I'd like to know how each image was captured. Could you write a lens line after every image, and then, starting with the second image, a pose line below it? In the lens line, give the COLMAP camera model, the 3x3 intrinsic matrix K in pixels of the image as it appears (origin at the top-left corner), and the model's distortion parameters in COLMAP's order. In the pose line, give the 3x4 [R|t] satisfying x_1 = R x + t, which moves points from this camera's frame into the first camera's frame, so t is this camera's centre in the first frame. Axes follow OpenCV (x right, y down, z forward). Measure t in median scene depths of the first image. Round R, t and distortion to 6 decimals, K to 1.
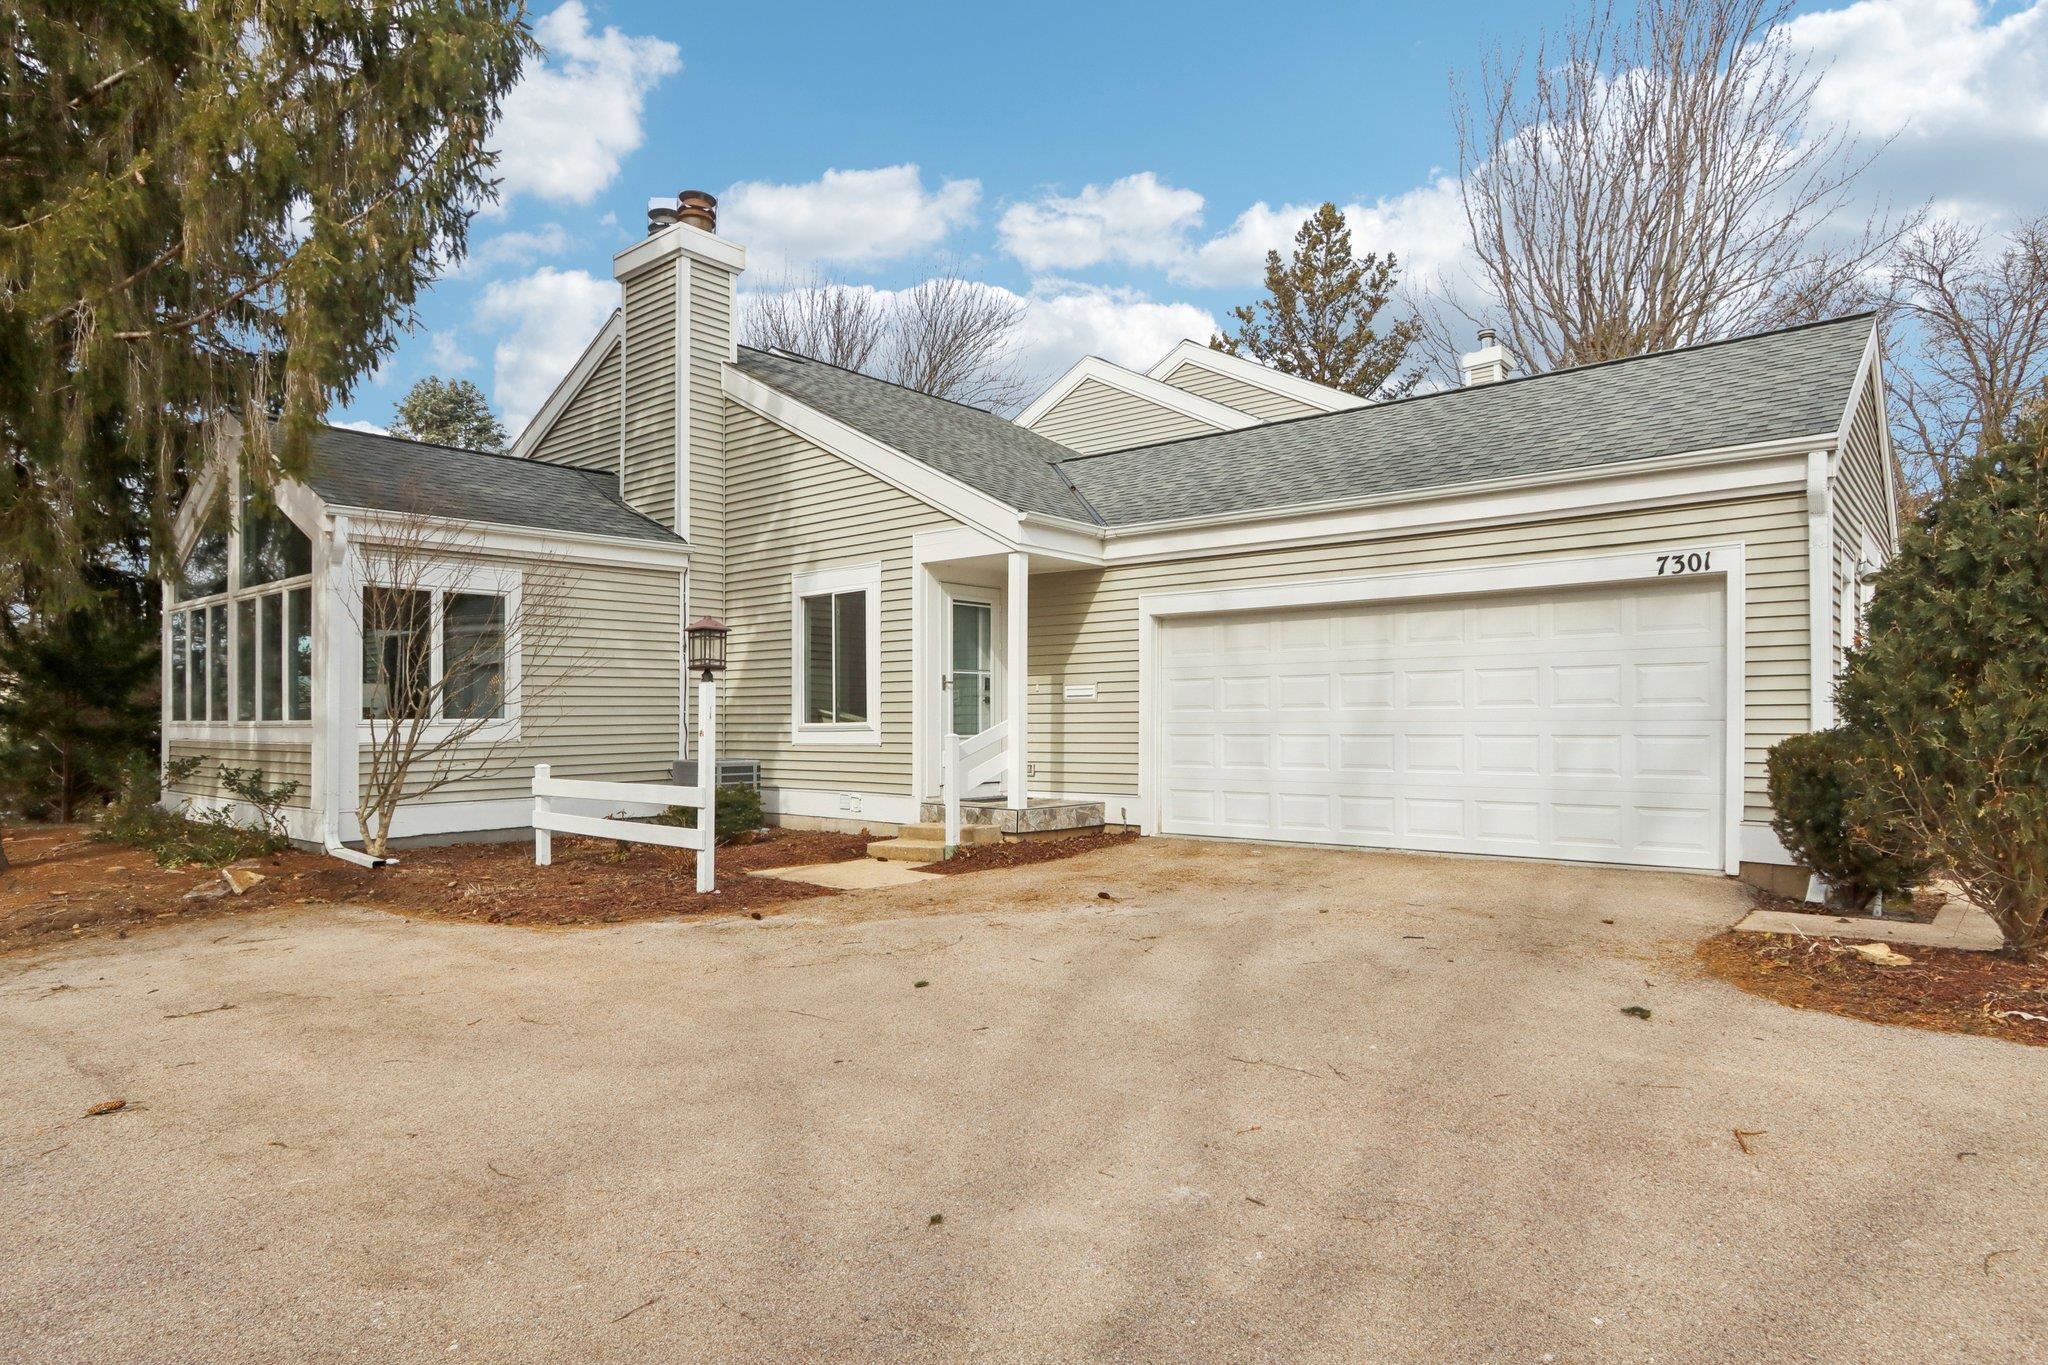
lens RADIAL K [[1179.8, 0, 1024.0], [0, 1179.8, 682.5], [0, 0, 1]] dist [-0.002382, -0.000140]
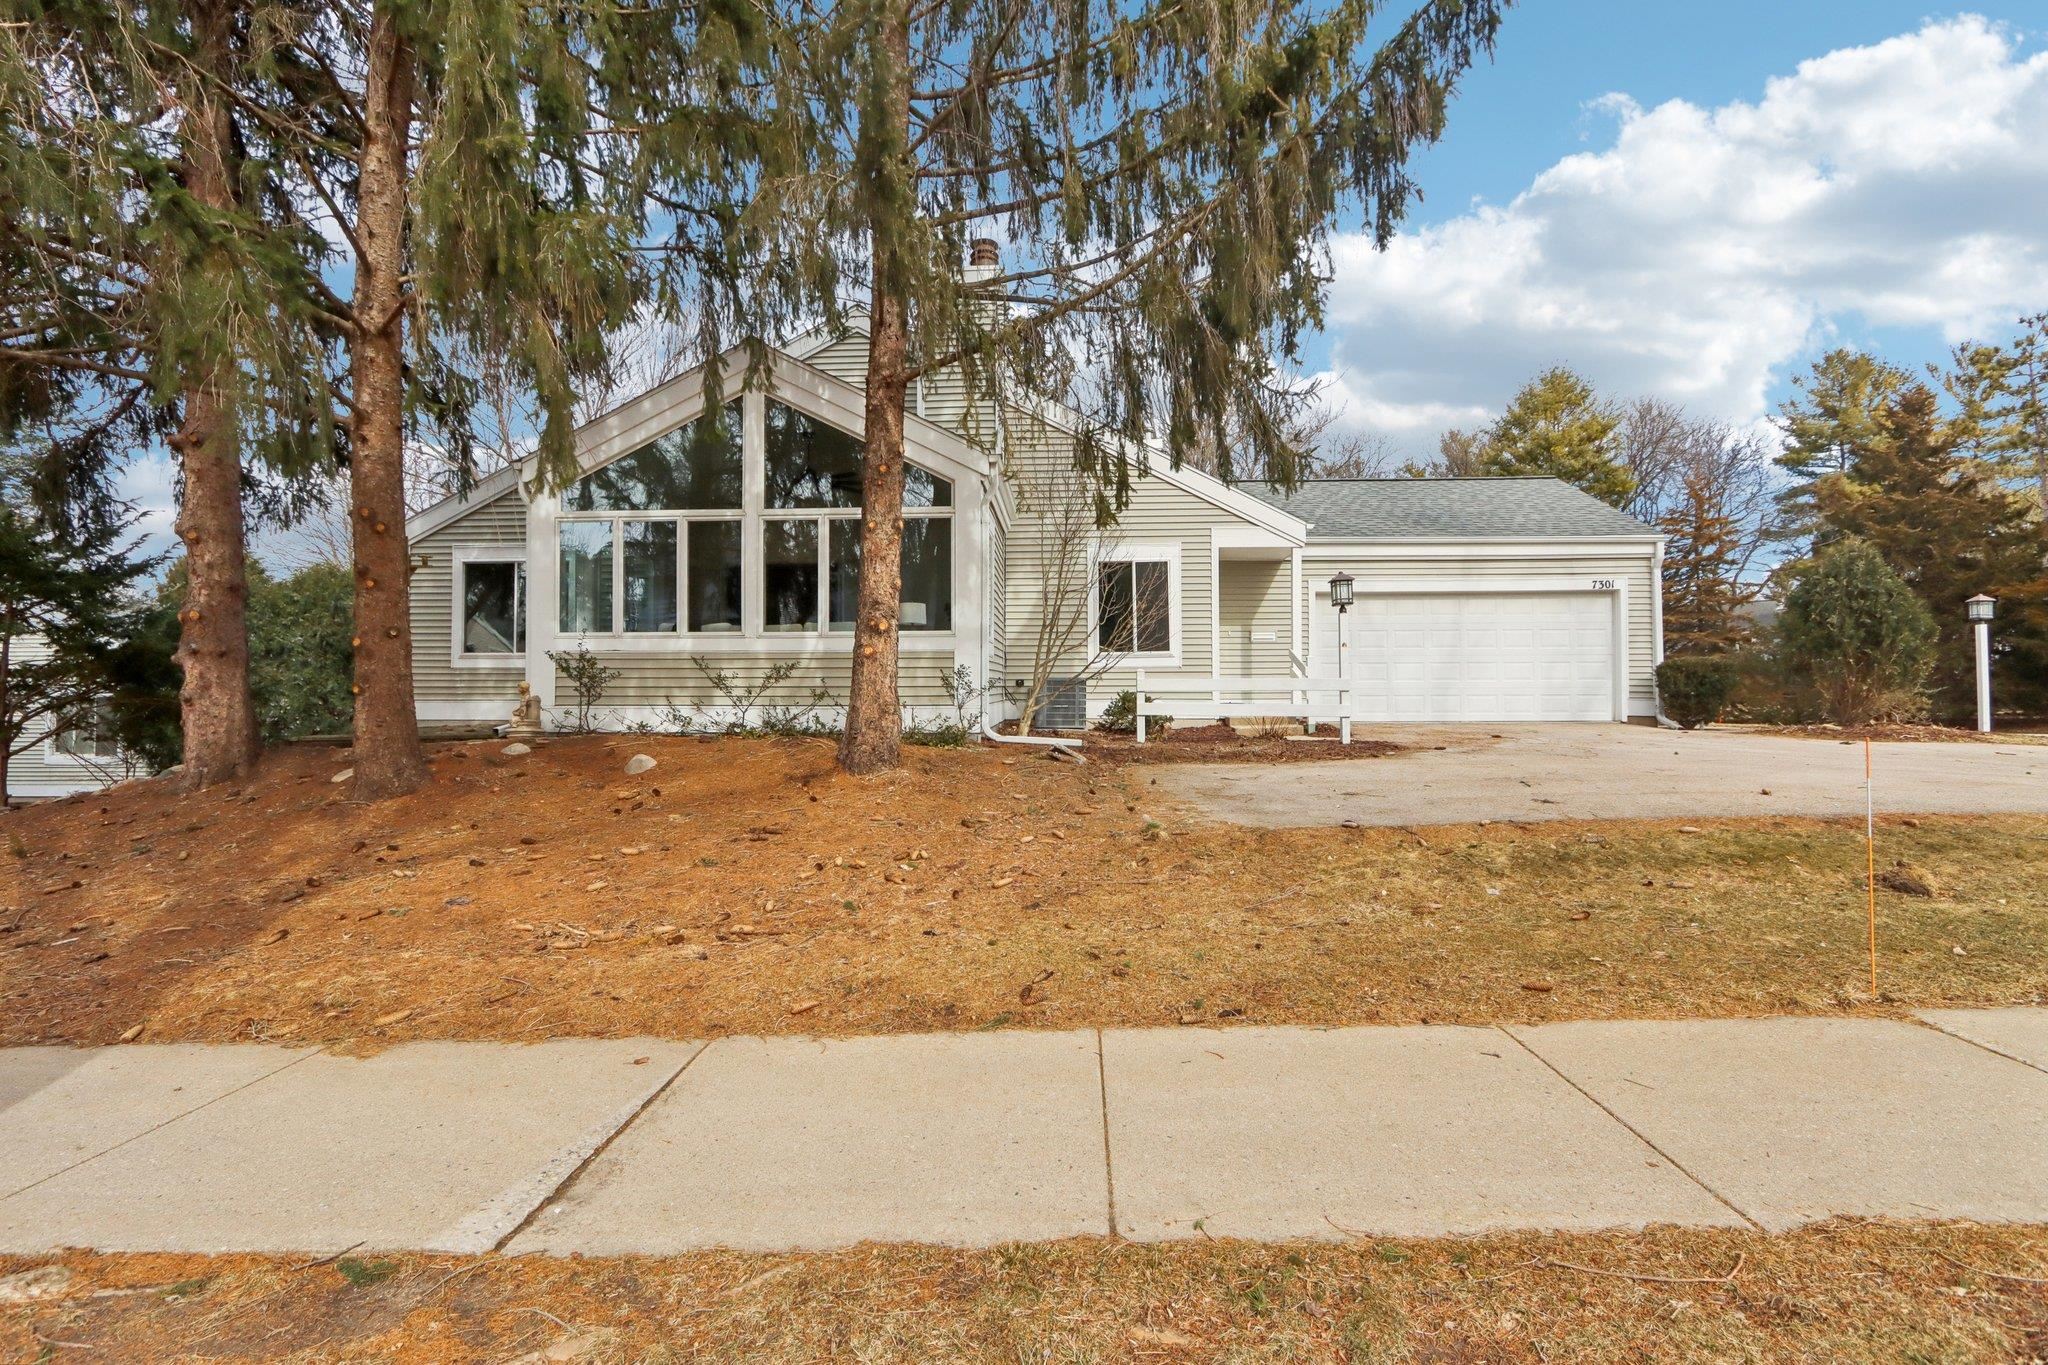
lens RADIAL K [[963.4, 0, 1026.0], [0, 963.4, 673.3], [0, 0, 1]] dist [0.000920, -0.007290]
pose [[0.783894, 0.014790, 0.620718, -1.200973], [-0.021302, 0.999768, 0.003081, 0.071797], [-0.620529, -0.015637, 0.784027, 0.204203]]
